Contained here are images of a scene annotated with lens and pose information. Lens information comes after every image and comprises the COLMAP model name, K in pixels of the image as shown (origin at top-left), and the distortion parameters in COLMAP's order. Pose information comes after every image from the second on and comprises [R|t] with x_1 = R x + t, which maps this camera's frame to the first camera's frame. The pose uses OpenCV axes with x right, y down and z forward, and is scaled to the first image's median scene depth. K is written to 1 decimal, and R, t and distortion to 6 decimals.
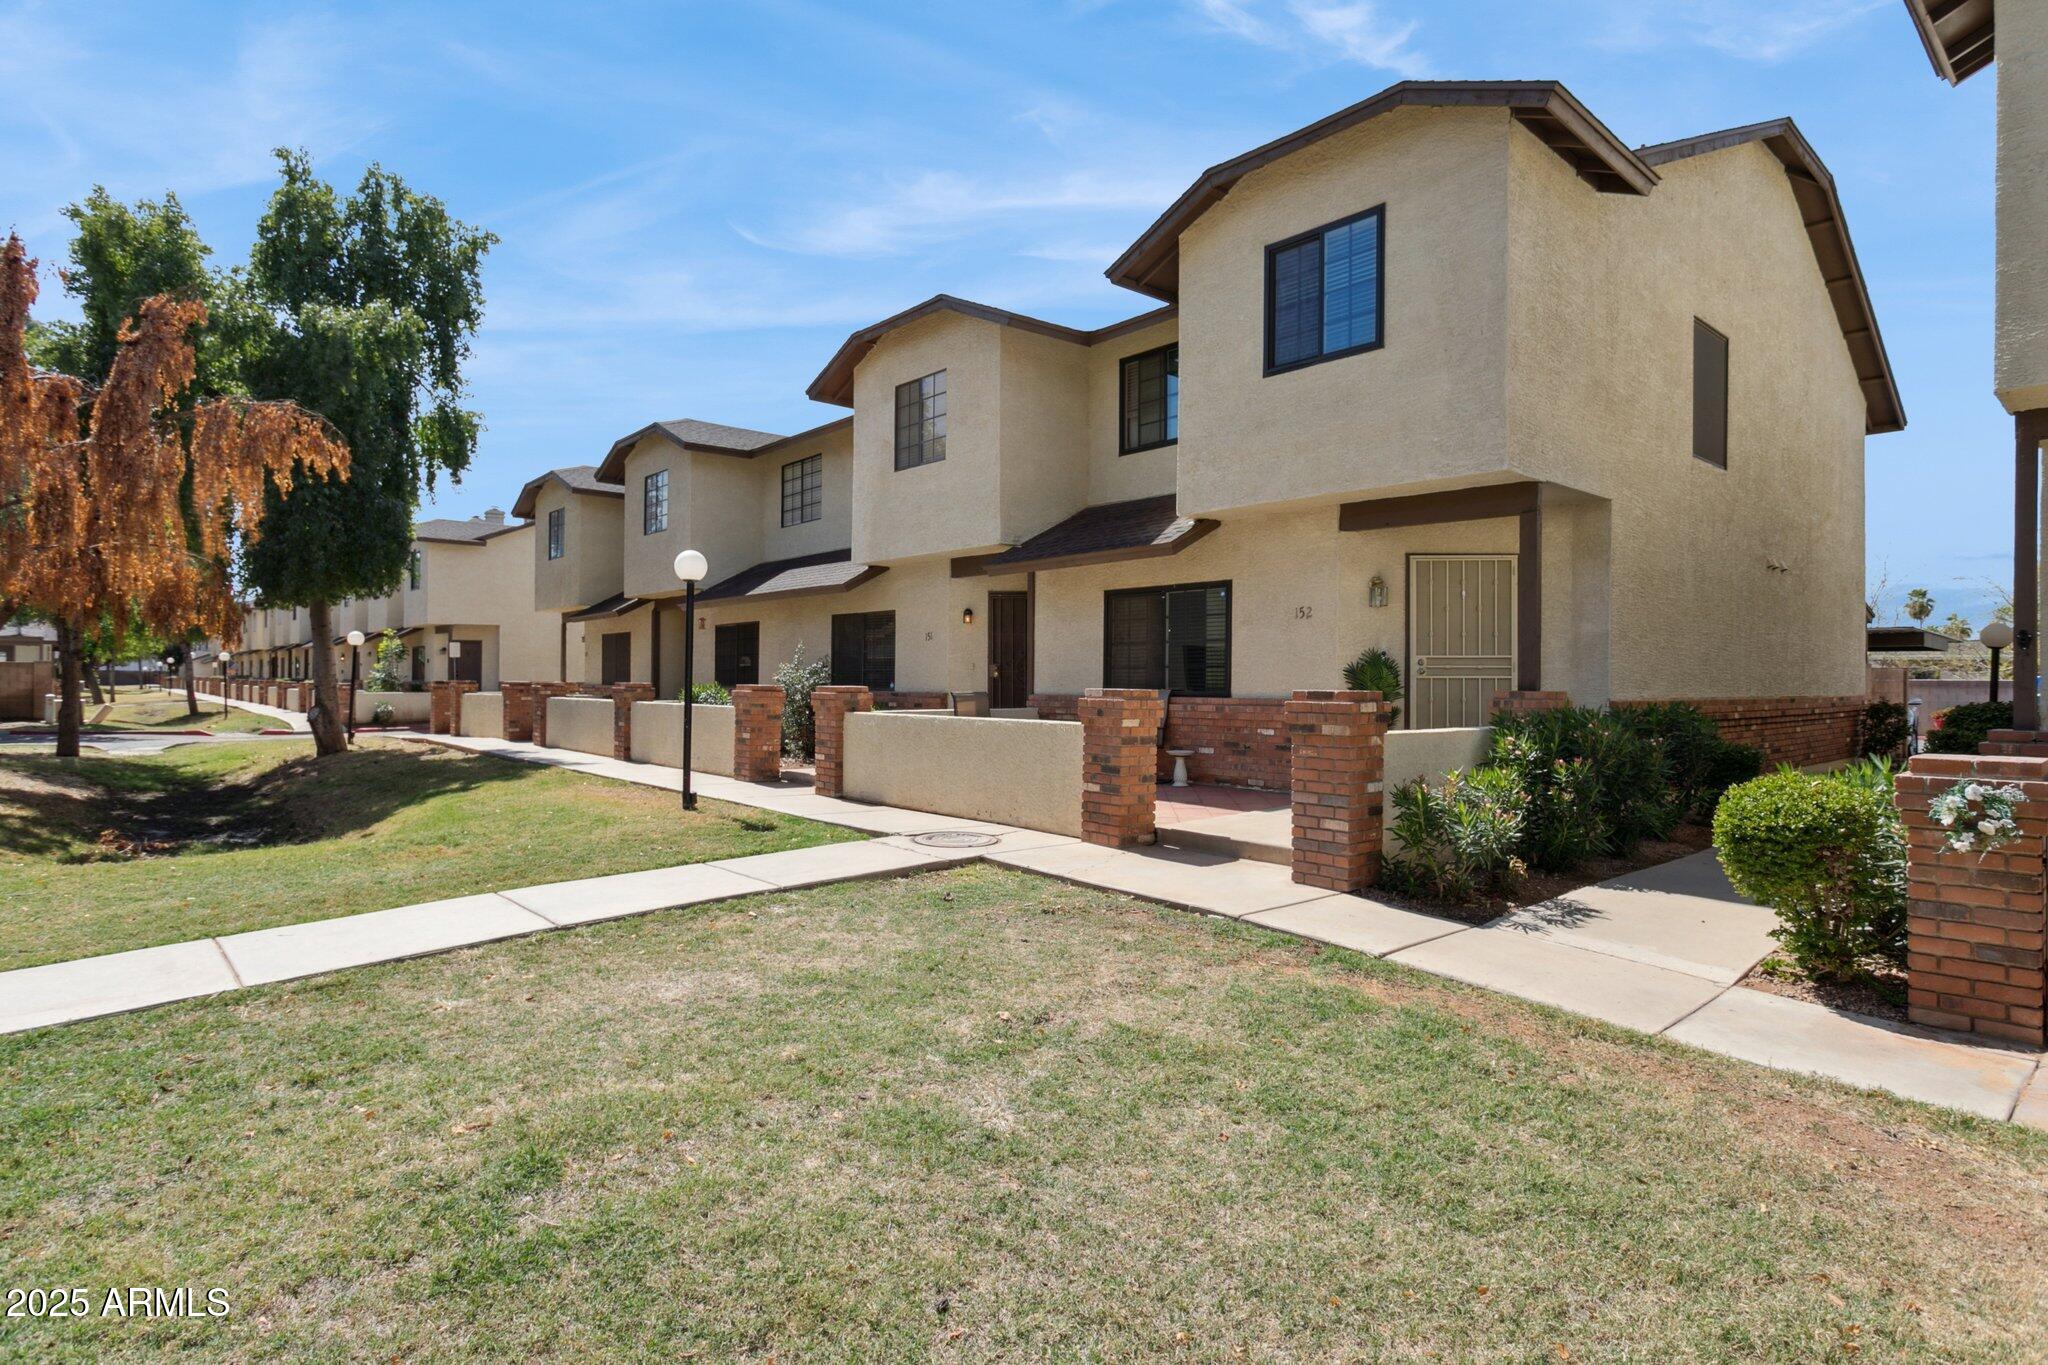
lens RADIAL K [[1045.9, 0, 1013.2], [0, 1045.9, 680.4], [0, 0, 1]] dist [0.001284, 0.002117]
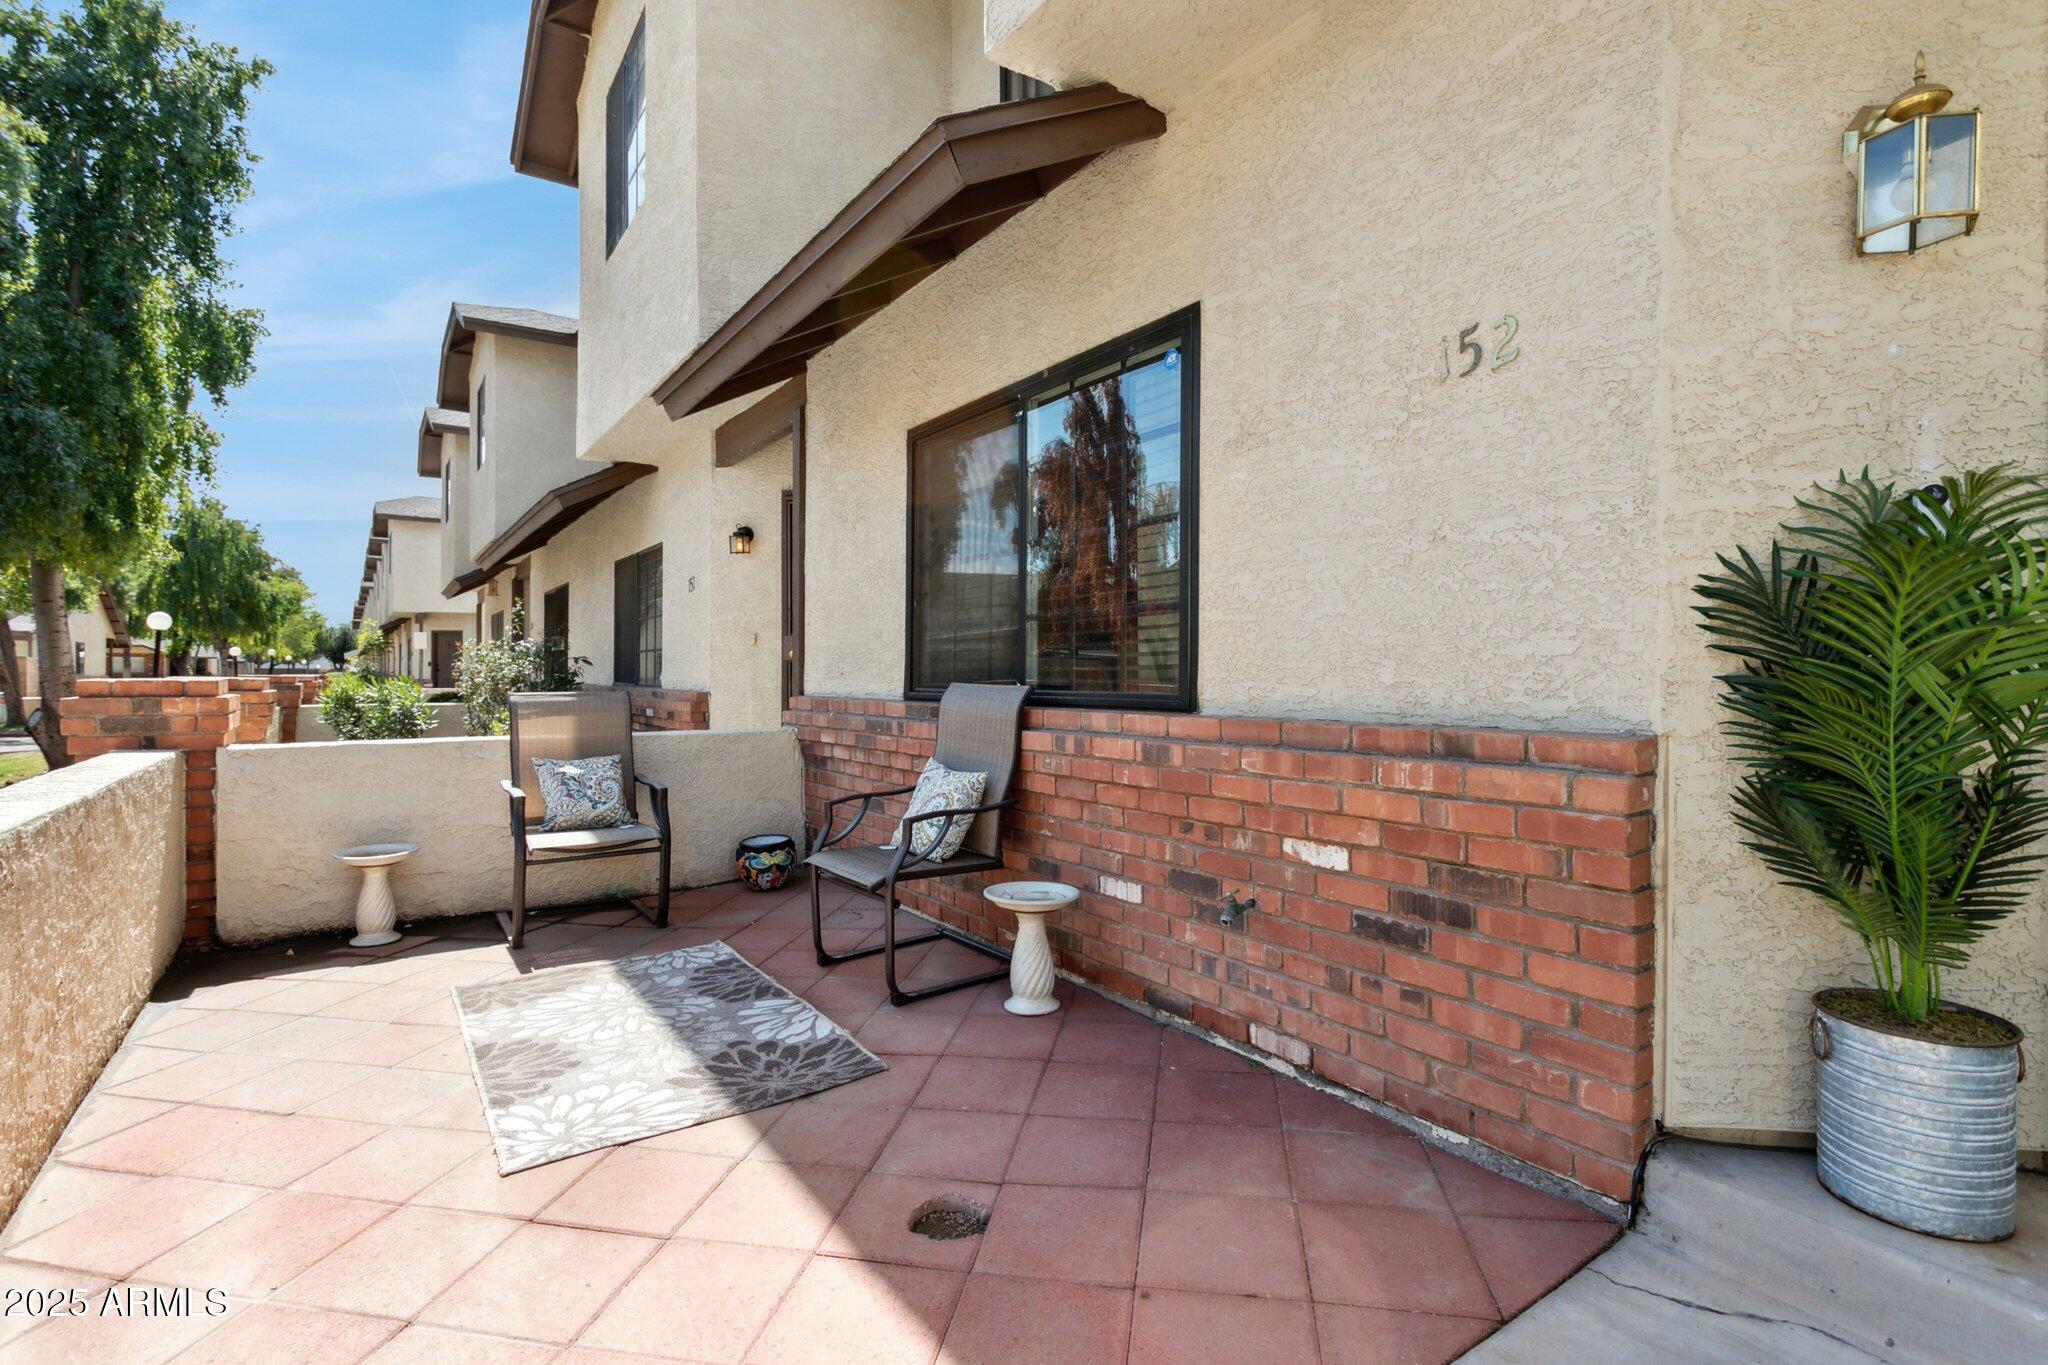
lens RADIAL K [[969.0, 0, 1028.4], [0, 969.0, 677.4], [0, 0, 1]] dist [0.002056, -0.000318]
pose [[0.995421, -0.001531, -0.095573, 0.193967], [0.001639, 0.999998, 0.001053, 0.006416], [0.095571, -0.001205, 0.995422, 0.756806]]
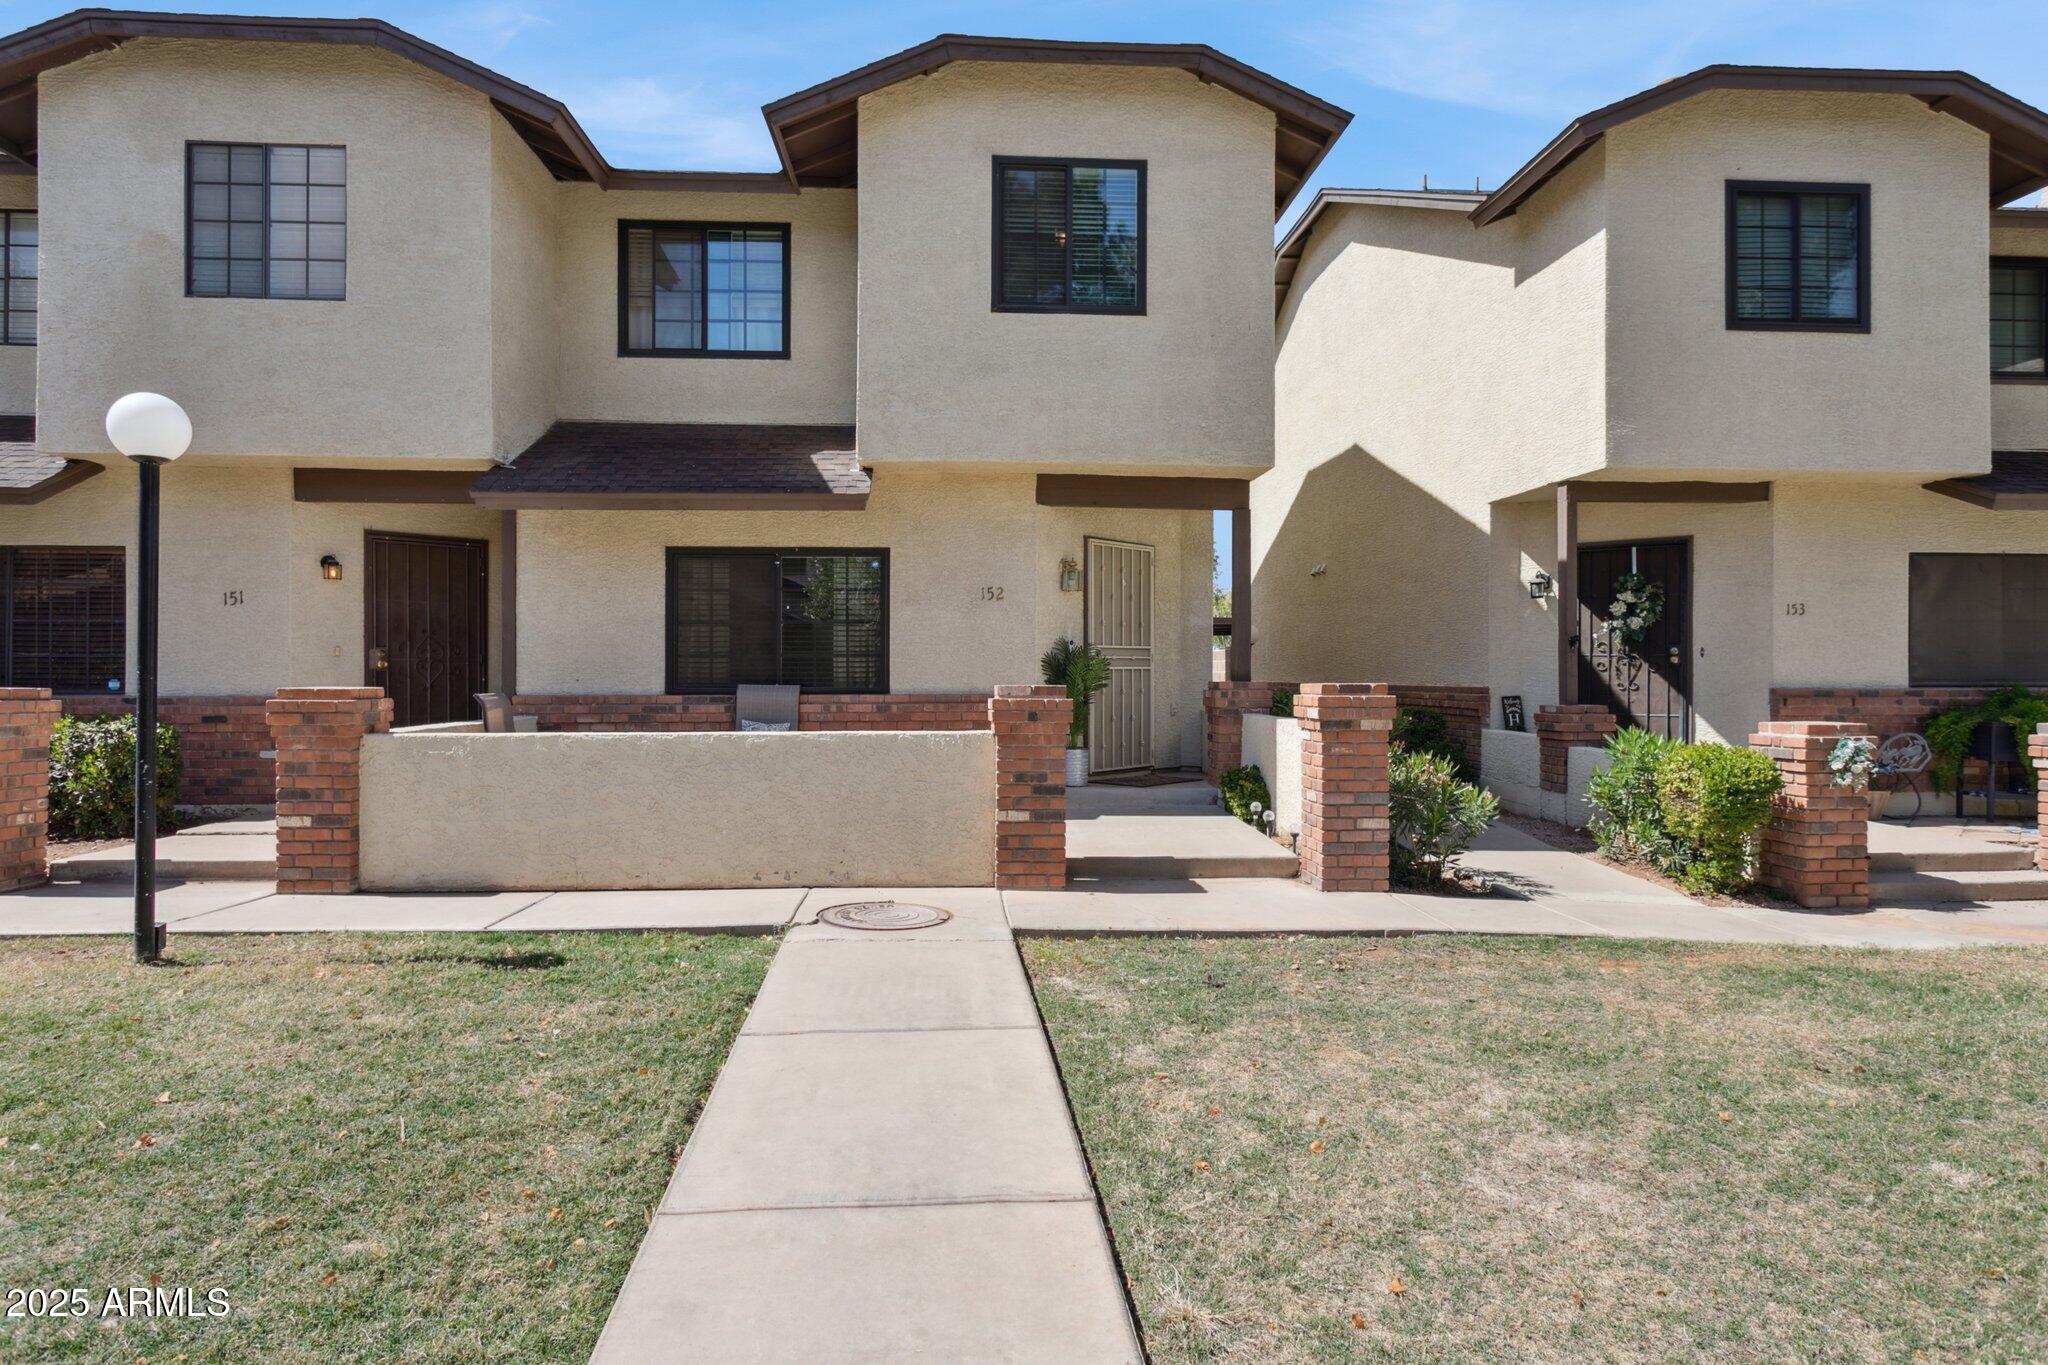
lens RADIAL K [[1188.8, 0, 1024.0], [0, 1188.8, 682.5], [0, 0, 1]] dist [-0.005304, 0.001054]
pose [[0.608894, -0.012164, 0.793158, -0.471489], [0.003473, 0.999914, 0.012669, -0.003864], [-0.793244, -0.004959, 0.608884, 0.372130]]
